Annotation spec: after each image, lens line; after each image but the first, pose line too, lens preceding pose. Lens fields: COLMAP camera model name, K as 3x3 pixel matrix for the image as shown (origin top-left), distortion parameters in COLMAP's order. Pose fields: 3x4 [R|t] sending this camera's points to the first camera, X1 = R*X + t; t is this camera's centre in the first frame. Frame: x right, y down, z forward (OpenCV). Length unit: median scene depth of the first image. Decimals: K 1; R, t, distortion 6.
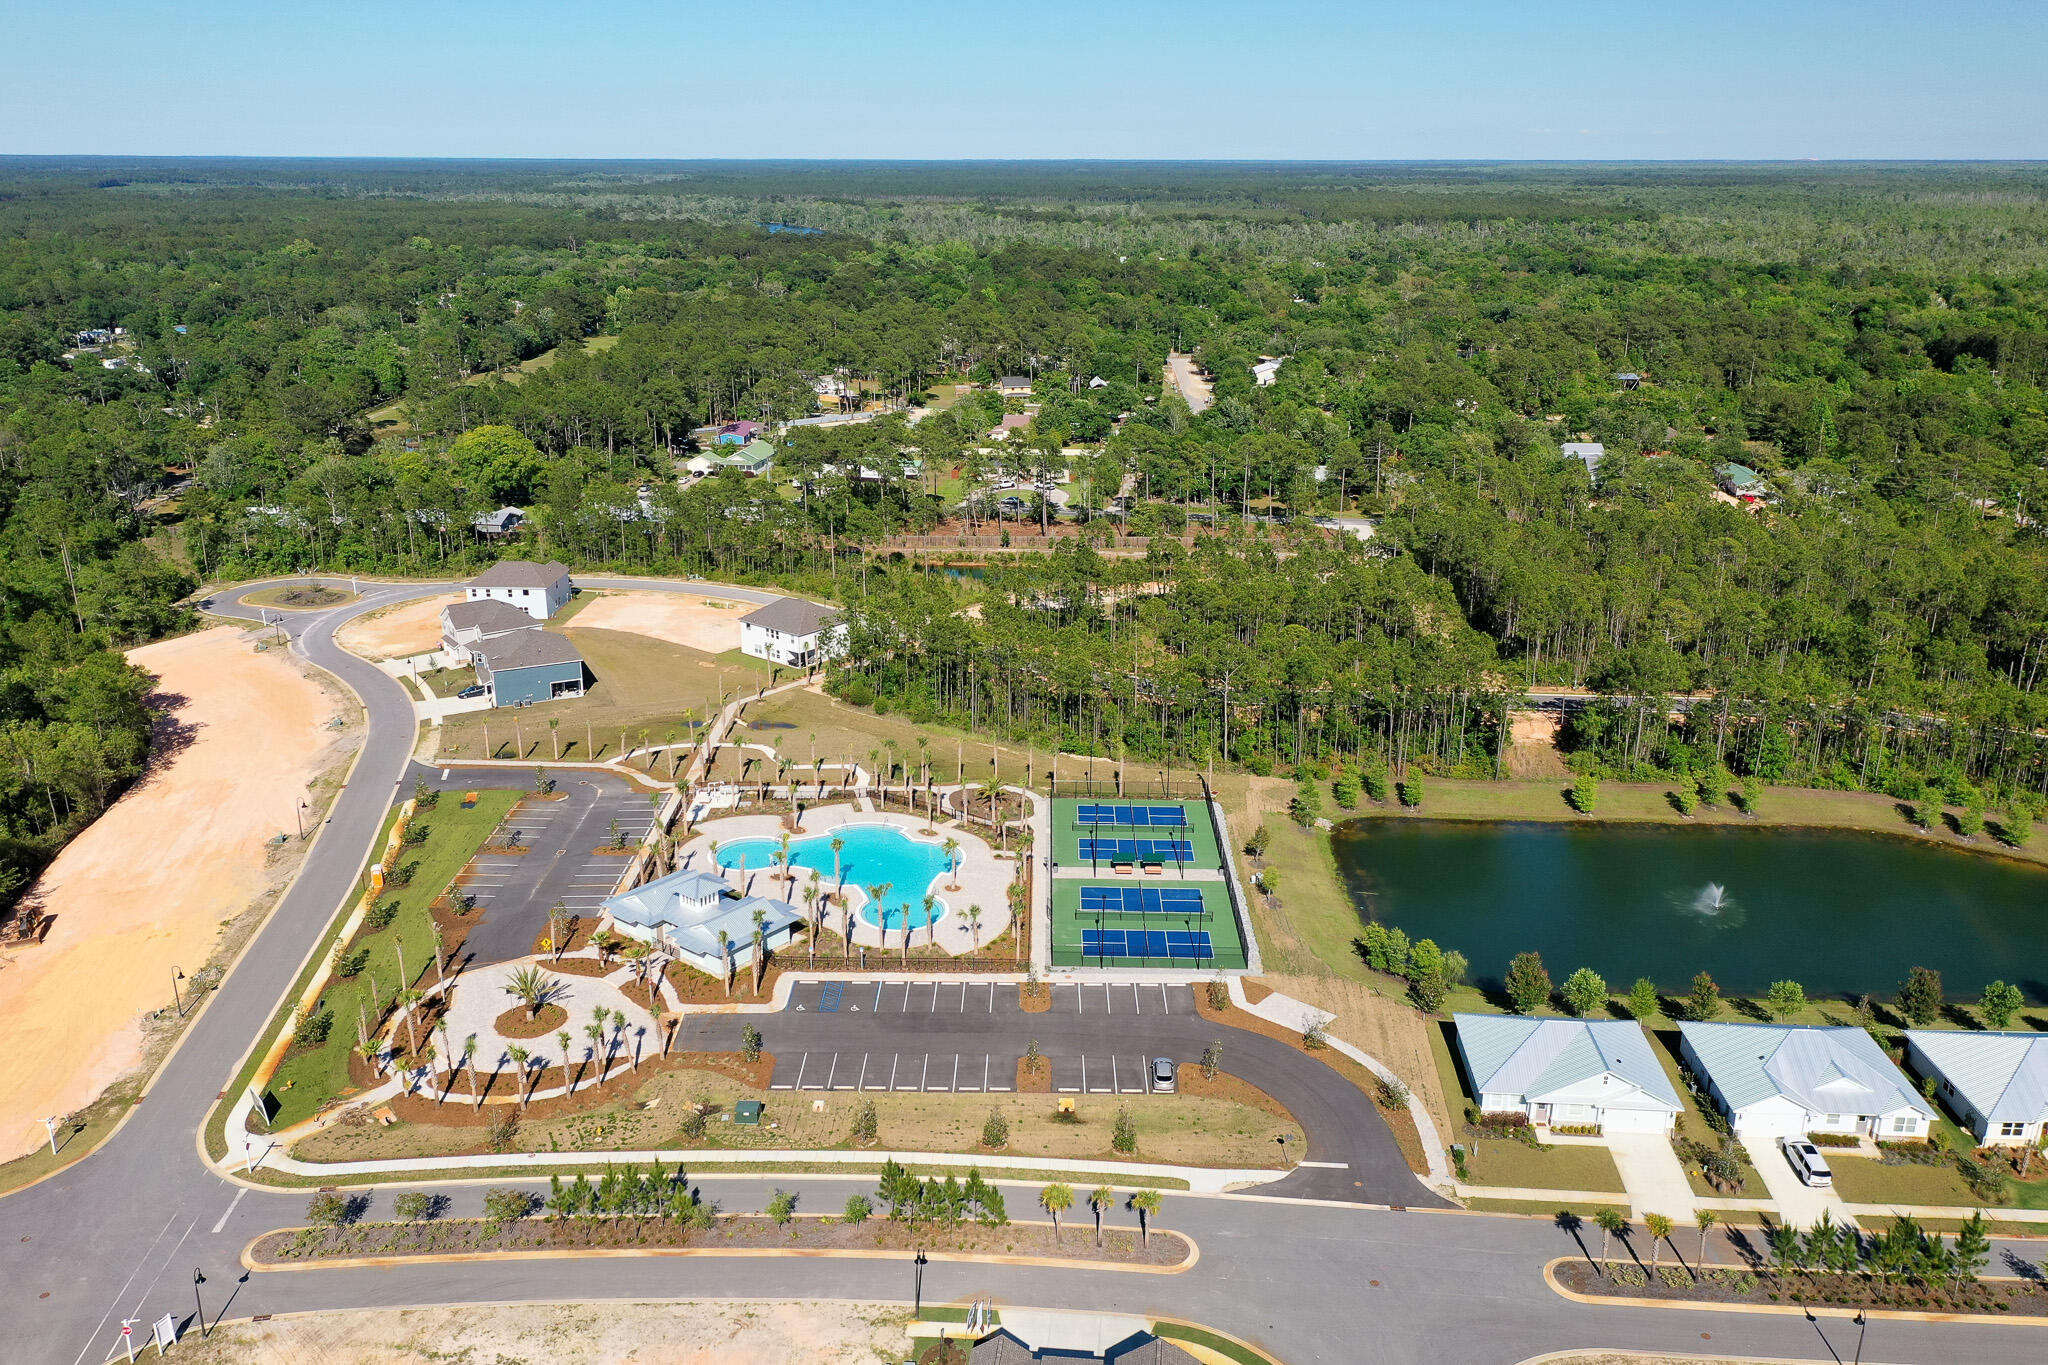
lens RADIAL K [[1612.8, 0, 1024.0], [0, 1612.8, 682.5], [0, 0, 1]] dist [0.002664, 0.010237]
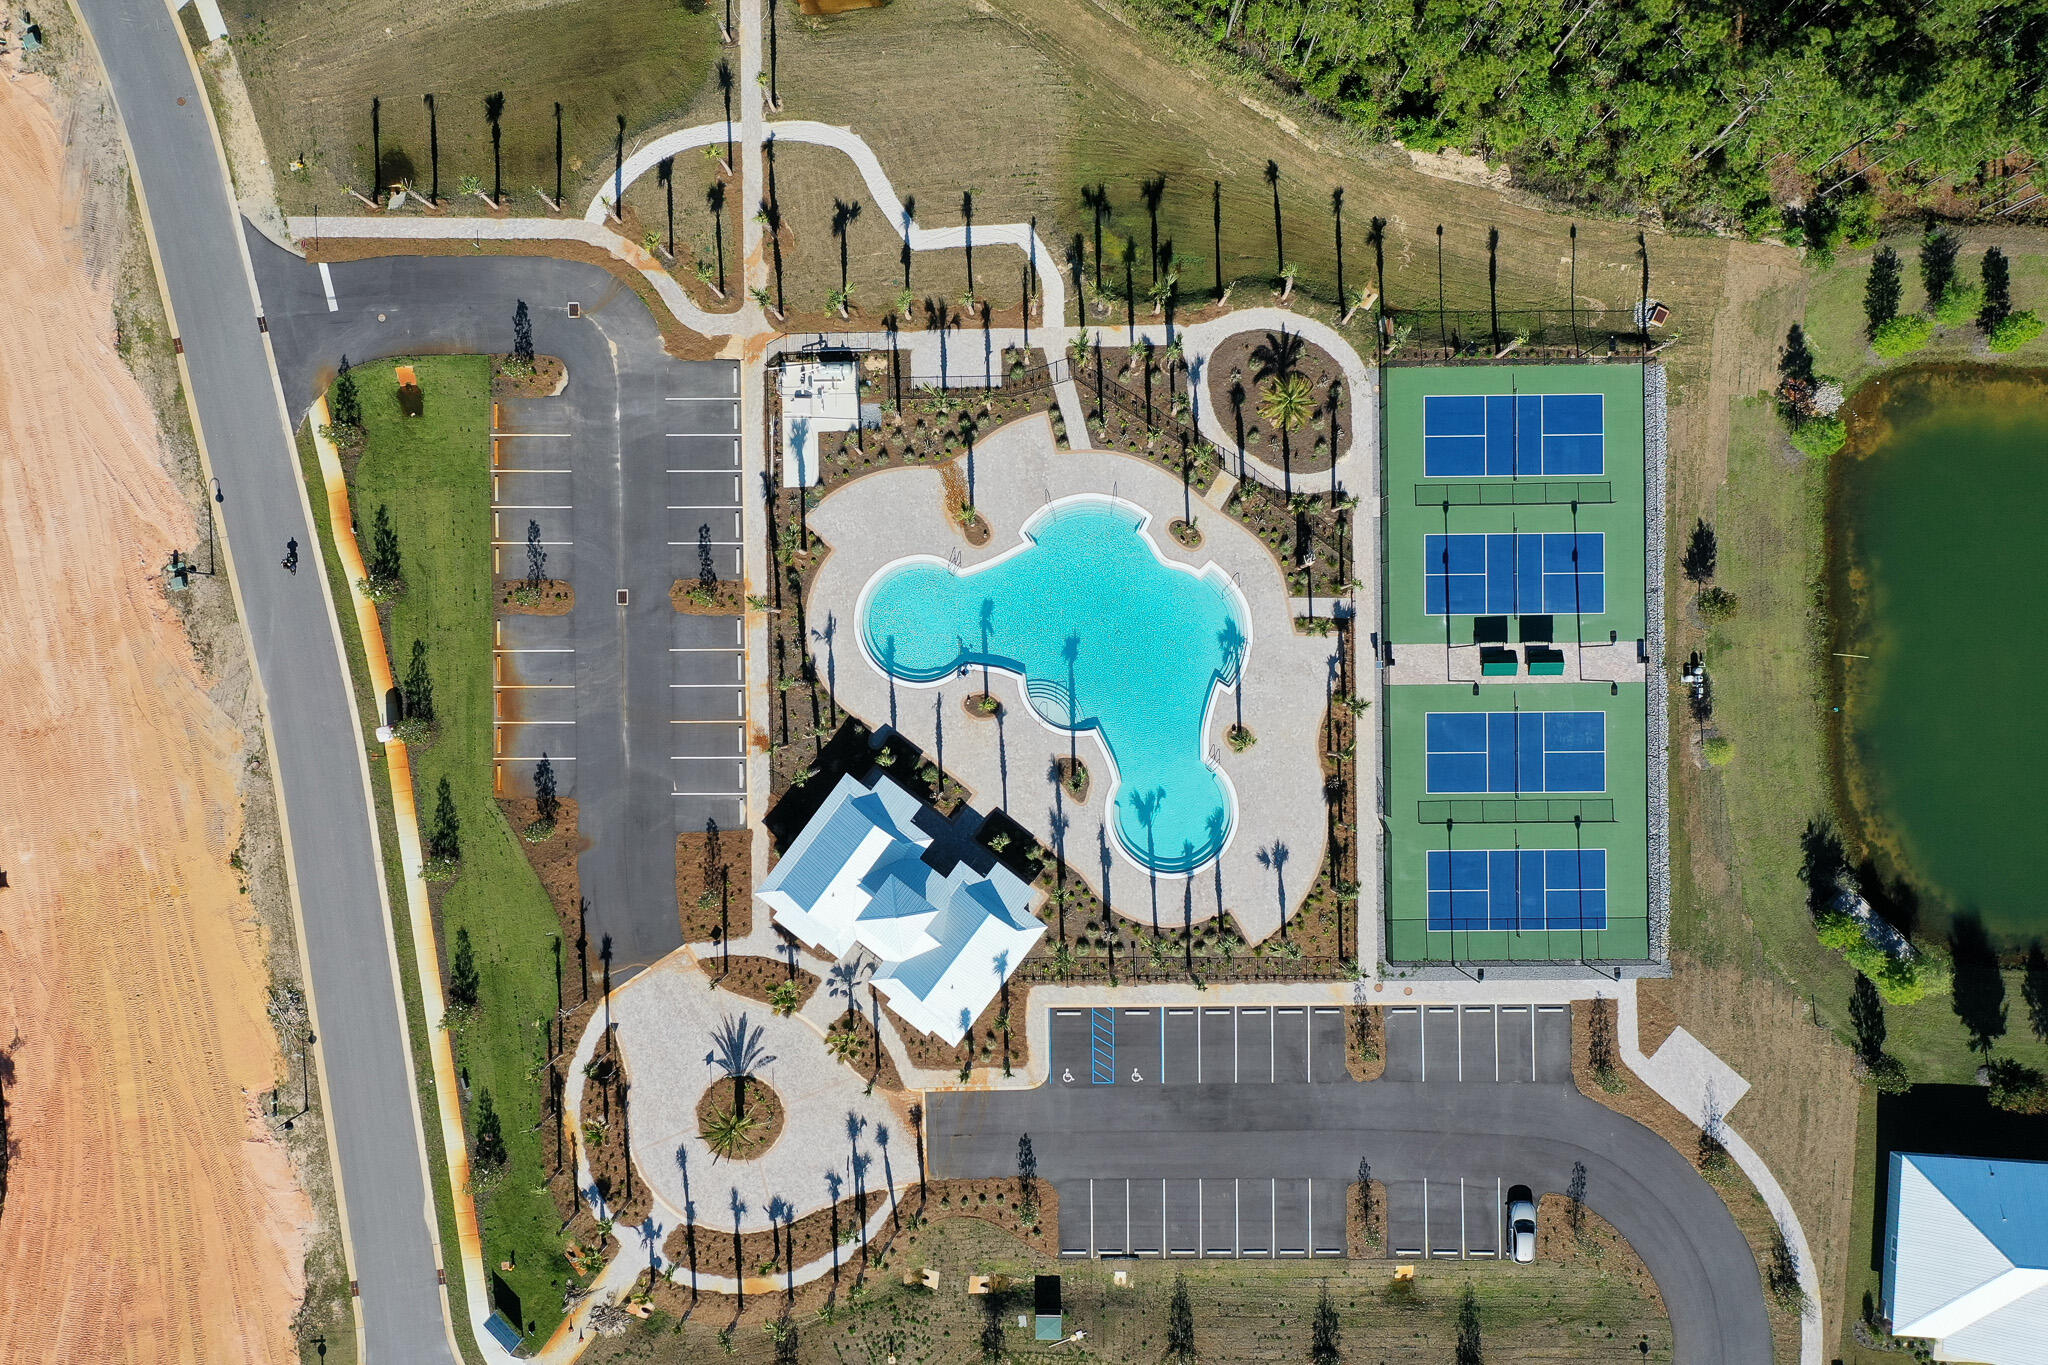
lens RADIAL K [[1612.8, 0, 1024.0], [0, 1612.8, 682.5], [0, 0, 1]] dist [0.002664, 0.010237]
pose [[0.999323, -0.026627, -0.025390, -0.124216], [0.032283, 0.303568, 0.952263, -0.563001], [-0.017648, -0.952438, 0.304222, 0.868033]]
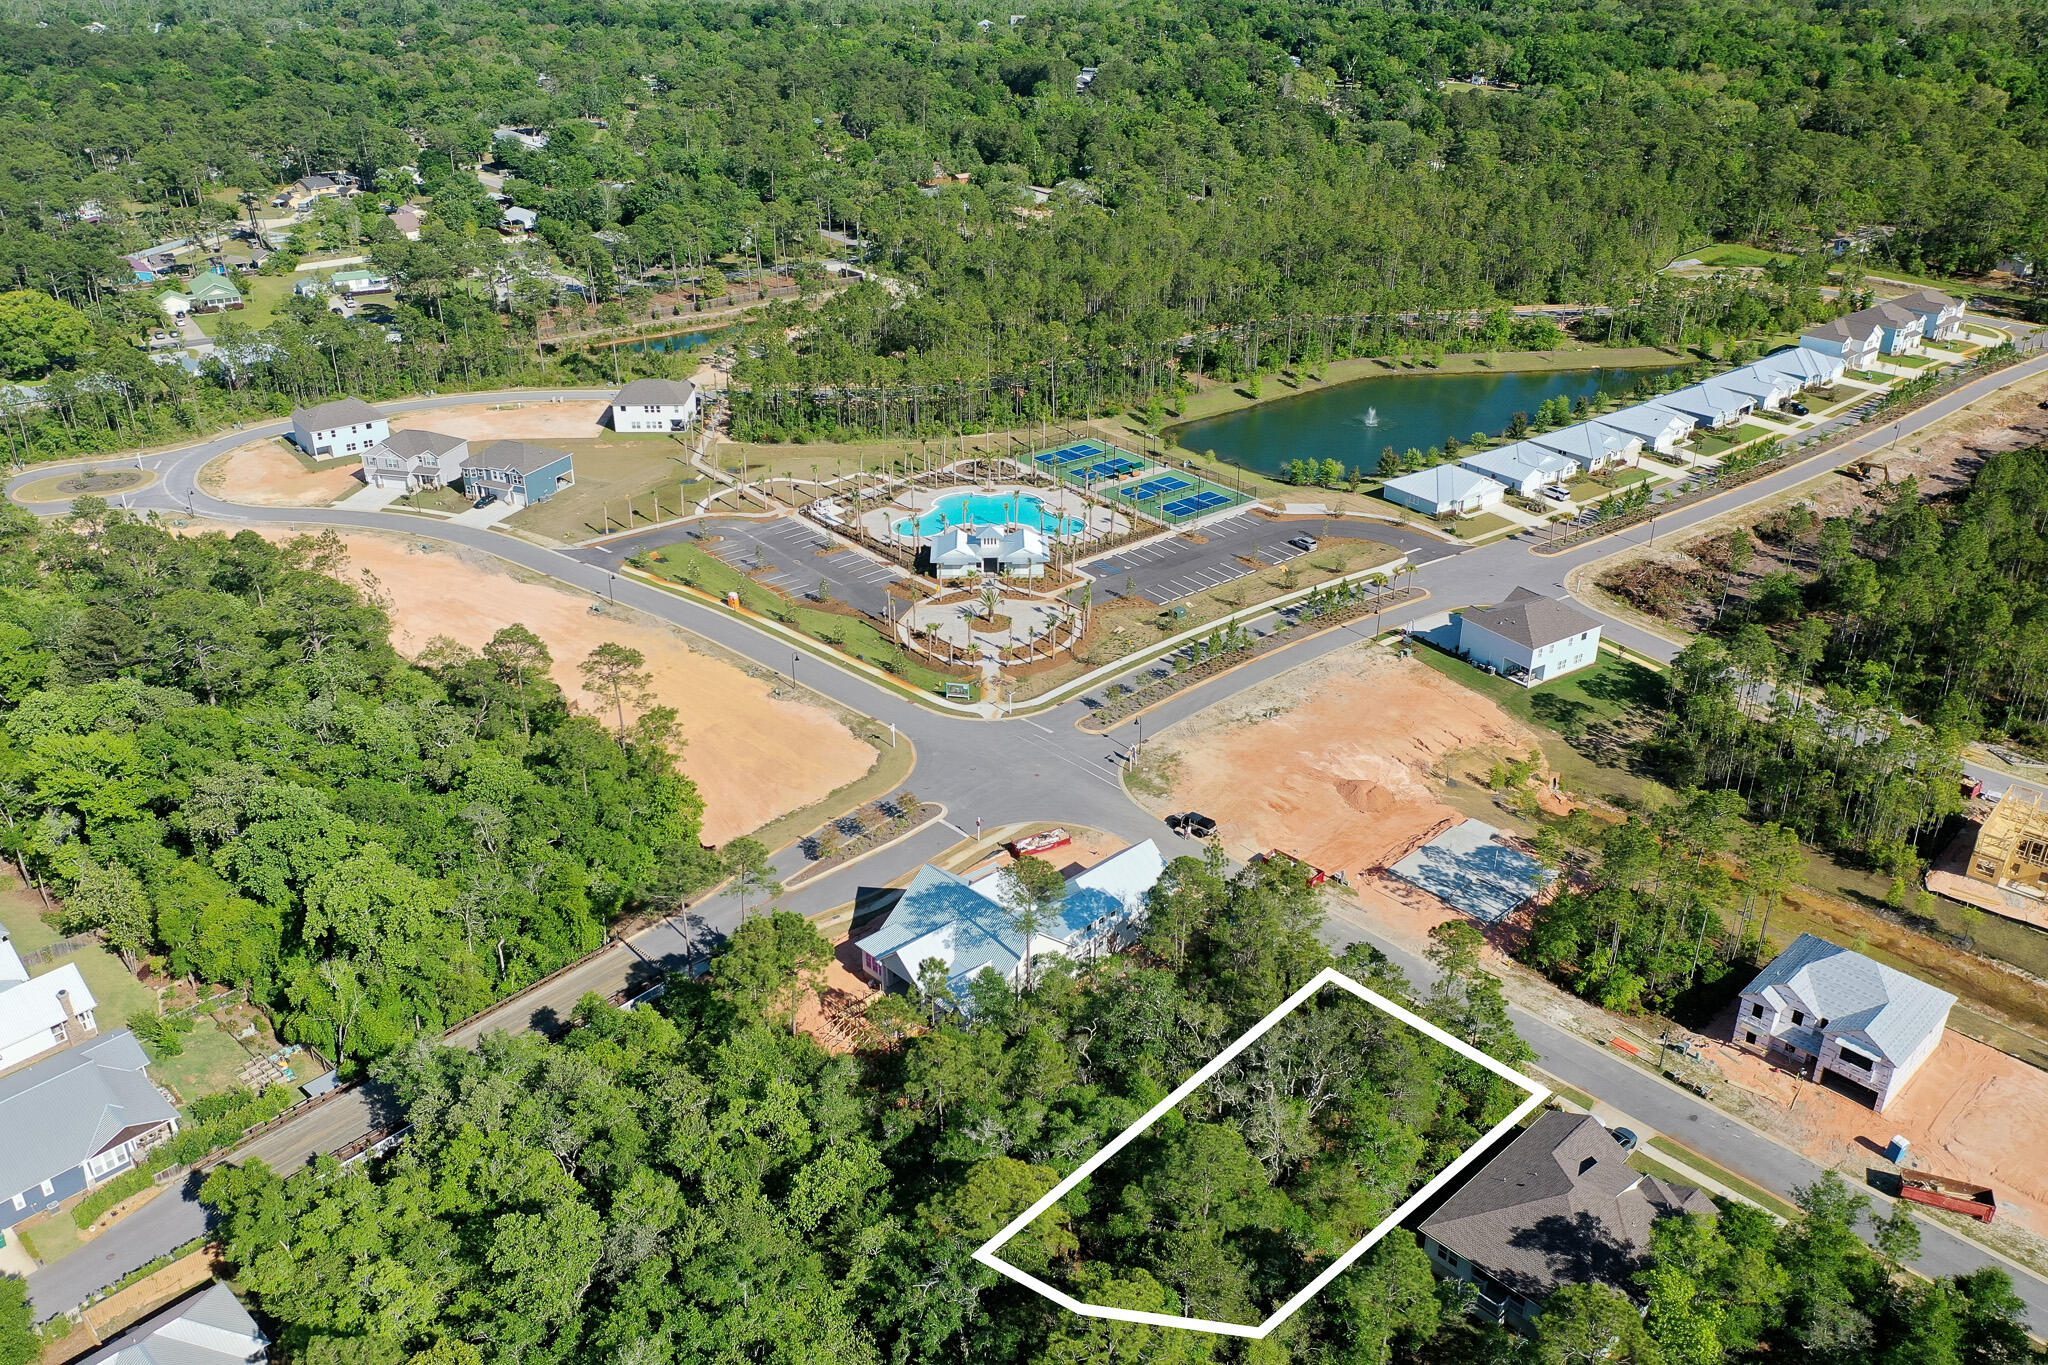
lens RADIAL K [[1612.8, 0, 1024.0], [0, 1612.8, 682.5], [0, 0, 1]] dist [0.002664, 0.010237]
pose [[0.764468, -0.292781, 0.574342, -1.086841], [0.201835, 0.954829, 0.218093, -0.065153], [-0.612252, -0.050803, 0.789029, -0.240194]]
